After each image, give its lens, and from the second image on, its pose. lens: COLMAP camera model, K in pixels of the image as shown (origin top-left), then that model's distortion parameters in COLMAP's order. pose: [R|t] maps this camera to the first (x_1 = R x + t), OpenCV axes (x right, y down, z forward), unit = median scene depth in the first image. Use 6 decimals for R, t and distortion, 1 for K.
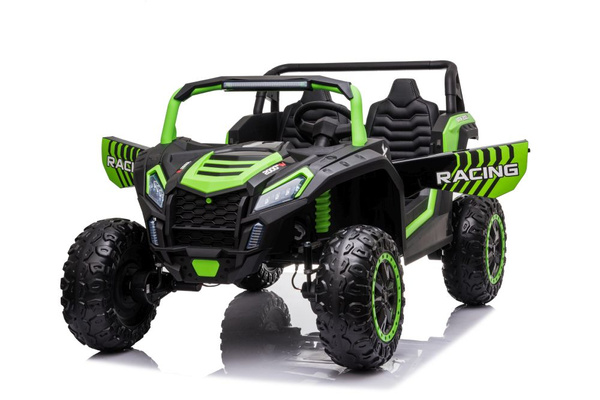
lens RADIAL K [[1183.5, 0, 332.3], [0, 1183.5, 197.0], [0, 0, 1]] dist [0.377573, 0.000000]
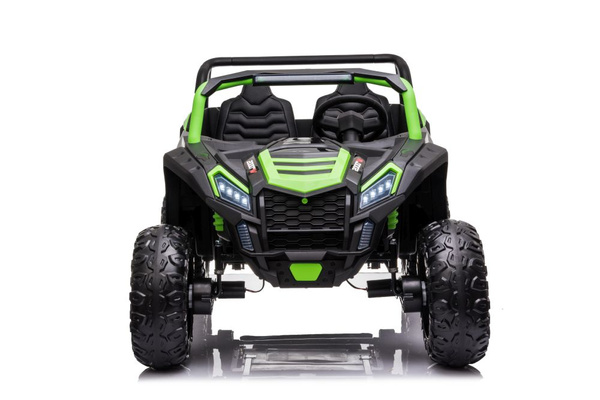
lens RADIAL K [[1220.6, 0, 296.4], [0, 1220.6, 205.2], [0, 0, 1]] dist [0.383778, 0.000000]
pose [[0.930539, -0.039990, 0.364003, -0.439620], [0.037715, 0.999199, 0.013361, -0.006458], [-0.364246, 0.001295, 0.931302, 0.091026]]
